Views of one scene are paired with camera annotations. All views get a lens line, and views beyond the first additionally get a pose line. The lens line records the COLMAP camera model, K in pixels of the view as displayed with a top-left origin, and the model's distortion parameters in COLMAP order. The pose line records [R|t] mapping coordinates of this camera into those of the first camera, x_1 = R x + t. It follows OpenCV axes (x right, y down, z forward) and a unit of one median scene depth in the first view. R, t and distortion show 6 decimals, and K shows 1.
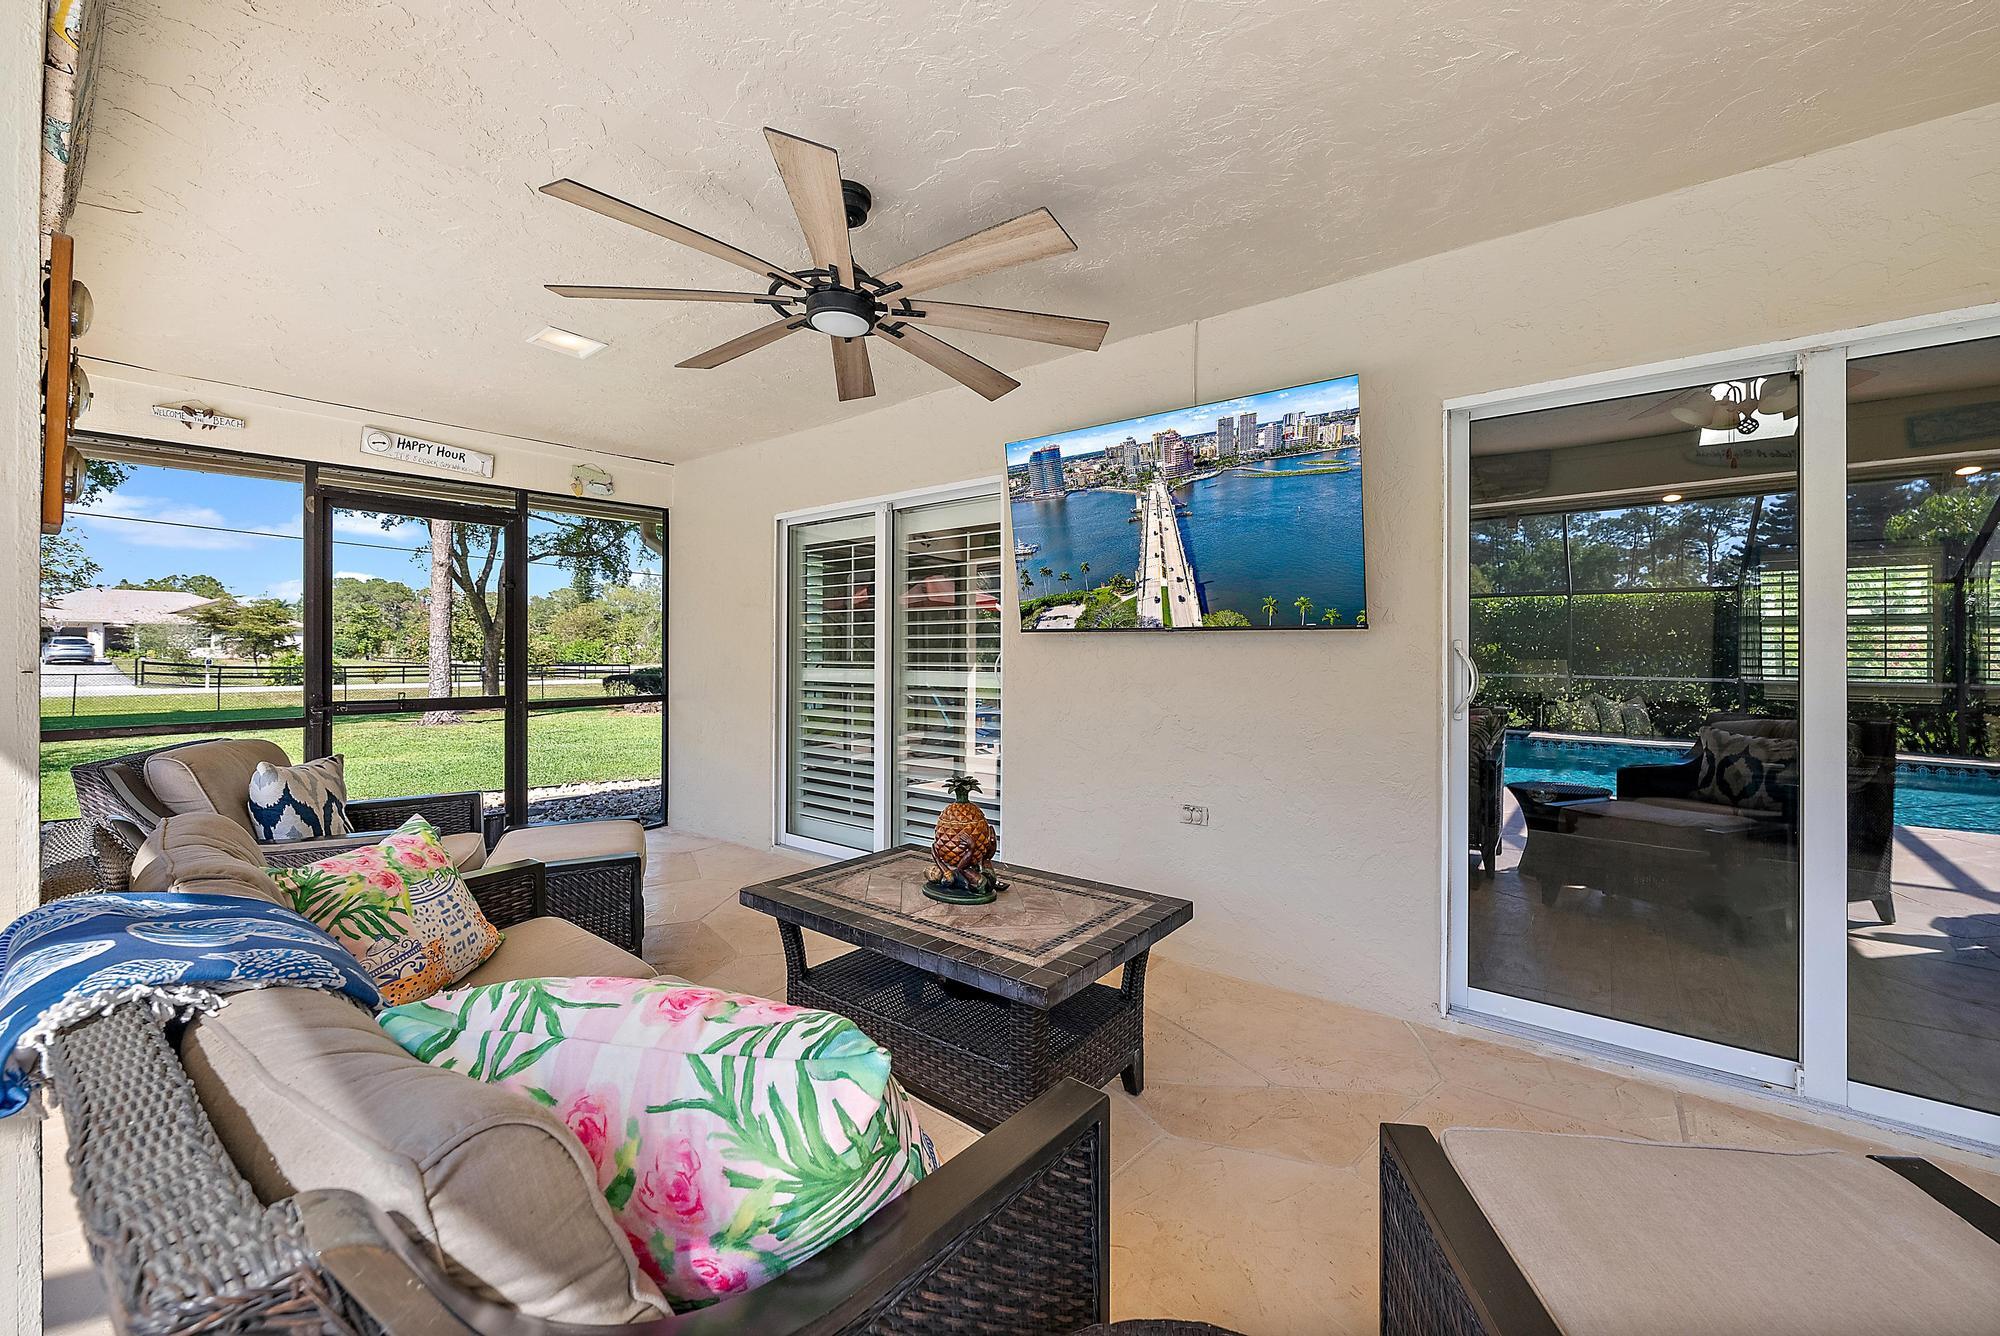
lens RADIAL K [[785.3, 0, 1003.6], [0, 785.3, 658.0], [0, 0, 1]] dist [0.005654, -0.000191]
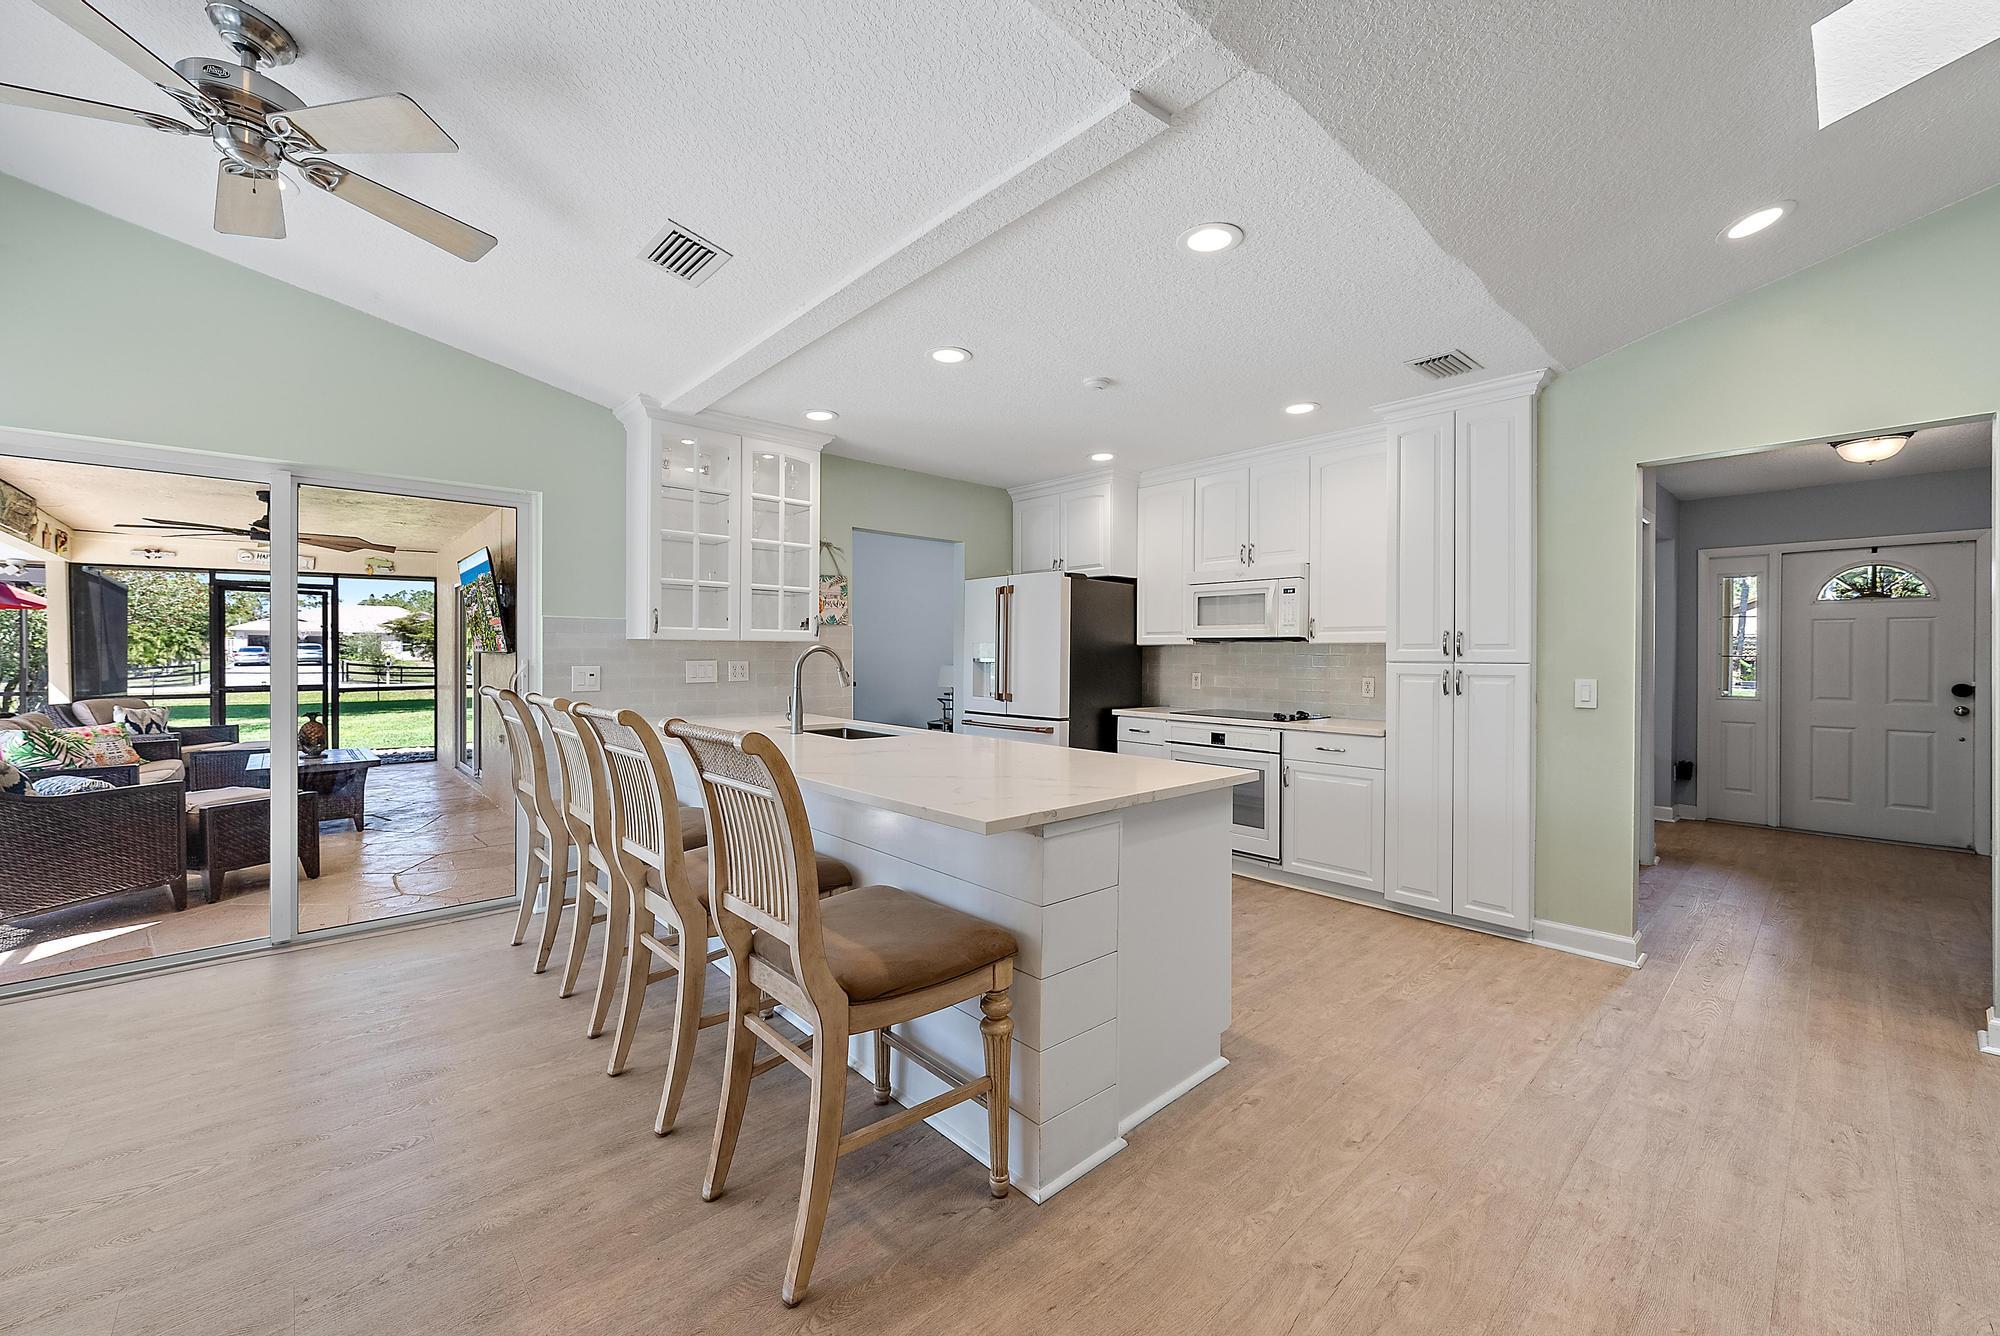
lens RADIAL K [[785.3, 0, 999.6], [0, 785.3, 664.6], [0, 0, 1]] dist [0.005654, -0.000191]
pose [[0.985414, 0.002020, -0.170161, 0.143736], [-0.001182, 0.999987, 0.005026, -0.001195], [0.170169, -0.004752, 0.985403, -0.064962]]
